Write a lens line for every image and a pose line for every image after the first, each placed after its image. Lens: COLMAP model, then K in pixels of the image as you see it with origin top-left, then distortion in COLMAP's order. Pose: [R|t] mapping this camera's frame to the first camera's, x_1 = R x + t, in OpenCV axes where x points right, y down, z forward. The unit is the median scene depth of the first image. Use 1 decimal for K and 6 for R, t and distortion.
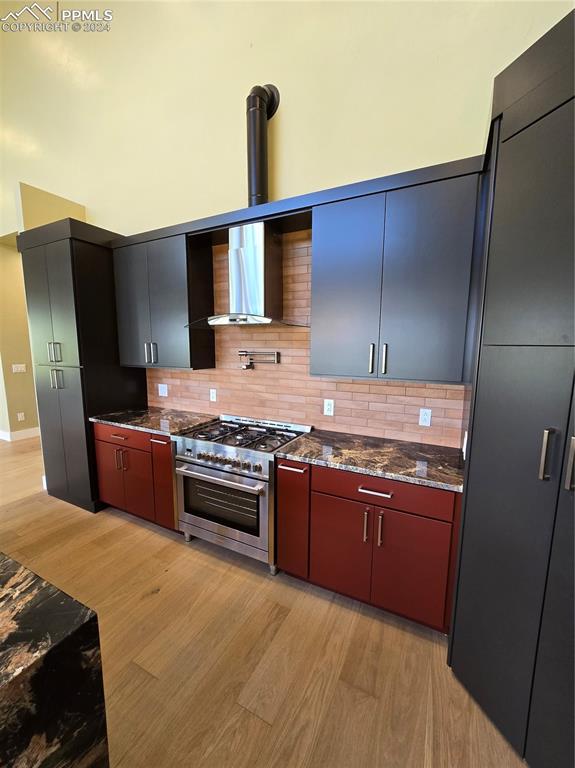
lens RADIAL K [[314.4, 0, 286.9], [0, 314.4, 385.2], [0, 0, 1]] dist [-0.001804, 0.000412]
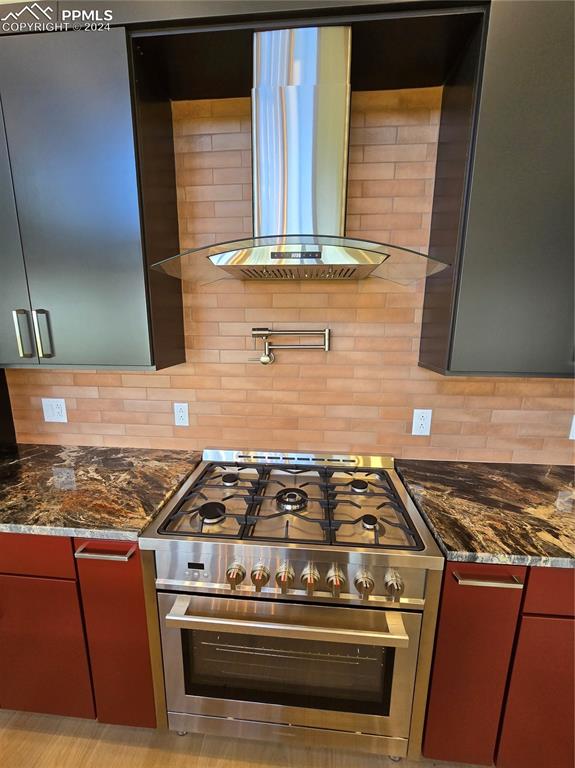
lens RADIAL K [[314.4, 0, 287.8], [0, 314.4, 386.3], [0, 0, 1]] dist [-0.001804, 0.000412]
pose [[0.923487, -0.072270, 0.376760, -0.298258], [0.047864, 0.996127, 0.073755, -0.050083], [-0.380632, -0.050079, 0.923370, 0.509603]]
